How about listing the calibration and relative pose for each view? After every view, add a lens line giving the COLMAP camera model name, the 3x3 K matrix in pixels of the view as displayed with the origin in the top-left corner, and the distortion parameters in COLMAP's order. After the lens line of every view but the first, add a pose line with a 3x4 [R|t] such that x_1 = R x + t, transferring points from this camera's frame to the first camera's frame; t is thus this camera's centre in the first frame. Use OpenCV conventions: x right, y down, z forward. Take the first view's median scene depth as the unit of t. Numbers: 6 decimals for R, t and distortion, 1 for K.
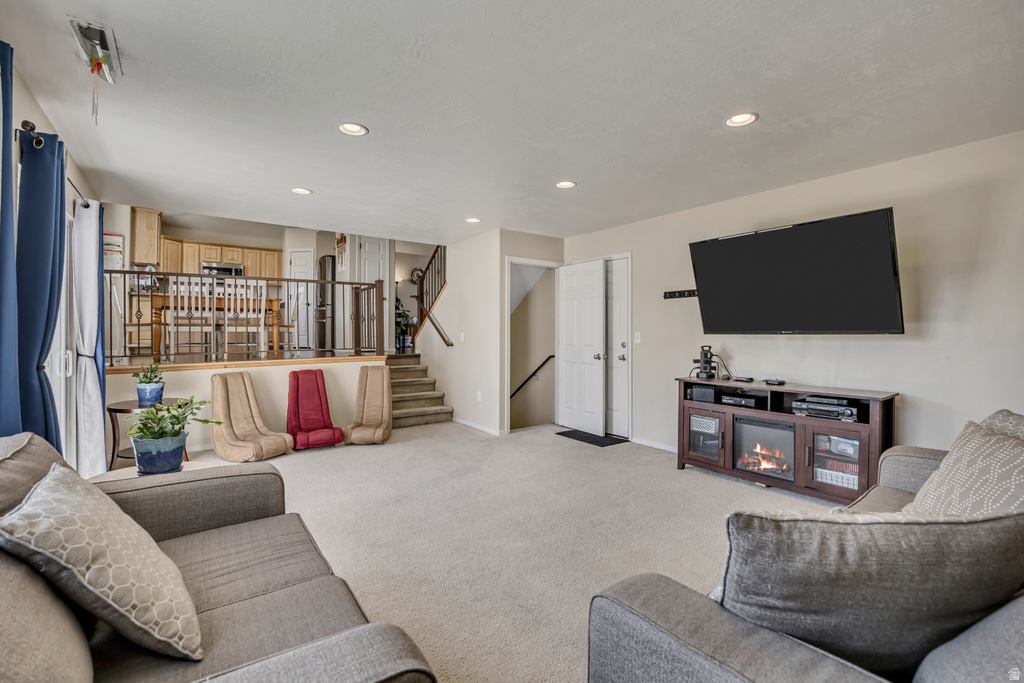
lens RADIAL K [[455.8, 0, 514.3], [0, 455.8, 334.8], [0, 0, 1]] dist [-0.014187, 0.000529]
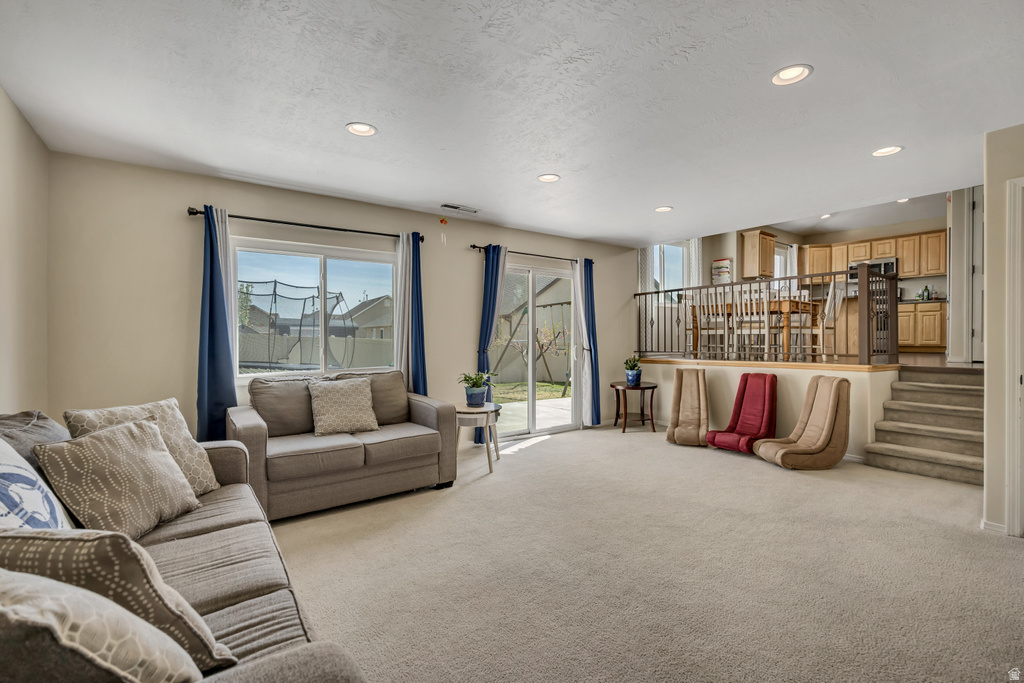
lens RADIAL K [[455.8, 0, 513.6], [0, 455.8, 336.8], [0, 0, 1]] dist [-0.014187, 0.000529]
pose [[0.003944, 0.001475, -0.999991, 0.464622], [-0.000826, 0.999999, 0.001472, -0.000846], [0.999992, 0.000820, 0.003945, 0.439538]]
